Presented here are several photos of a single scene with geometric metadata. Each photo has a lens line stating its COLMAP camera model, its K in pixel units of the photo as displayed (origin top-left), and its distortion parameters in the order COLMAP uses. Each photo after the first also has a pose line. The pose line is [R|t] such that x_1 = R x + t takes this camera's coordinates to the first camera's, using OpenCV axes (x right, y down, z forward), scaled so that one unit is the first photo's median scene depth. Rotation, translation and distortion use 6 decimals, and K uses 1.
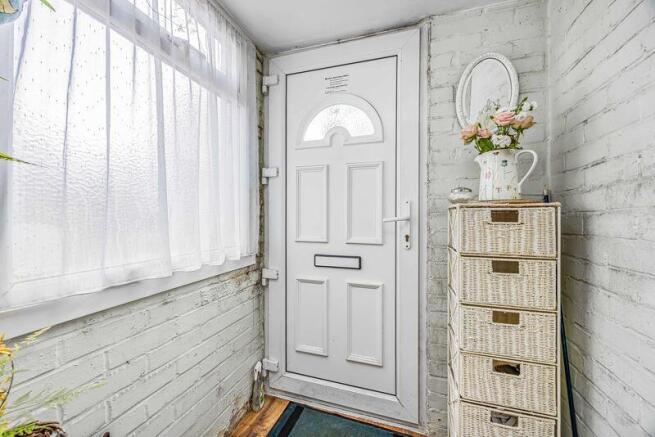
lens RADIAL K [[253.6, 0, 327.7], [0, 253.6, 216.9], [0, 0, 1]] dist [-0.001834, -0.000111]
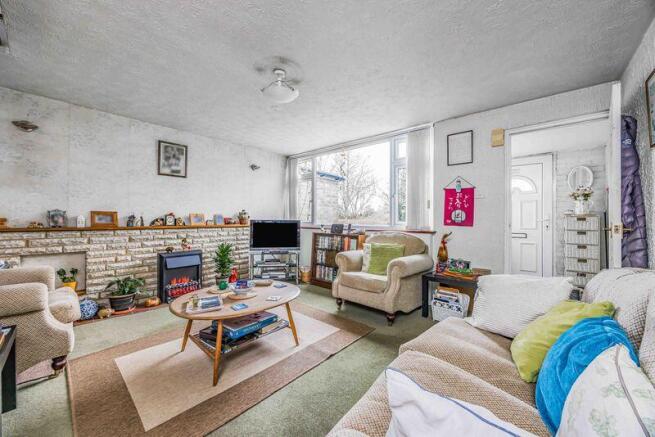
lens RADIAL K [[253.6, 0, 327.7], [0, 253.6, 216.9], [0, 0, 1]] dist [-0.001834, -0.000111]
pose [[0.922199, -0.001742, -0.386713, -1.066038], [-0.002134, 0.999952, -0.009594, 0.007214], [0.386711, 0.009673, 0.922150, -3.193641]]
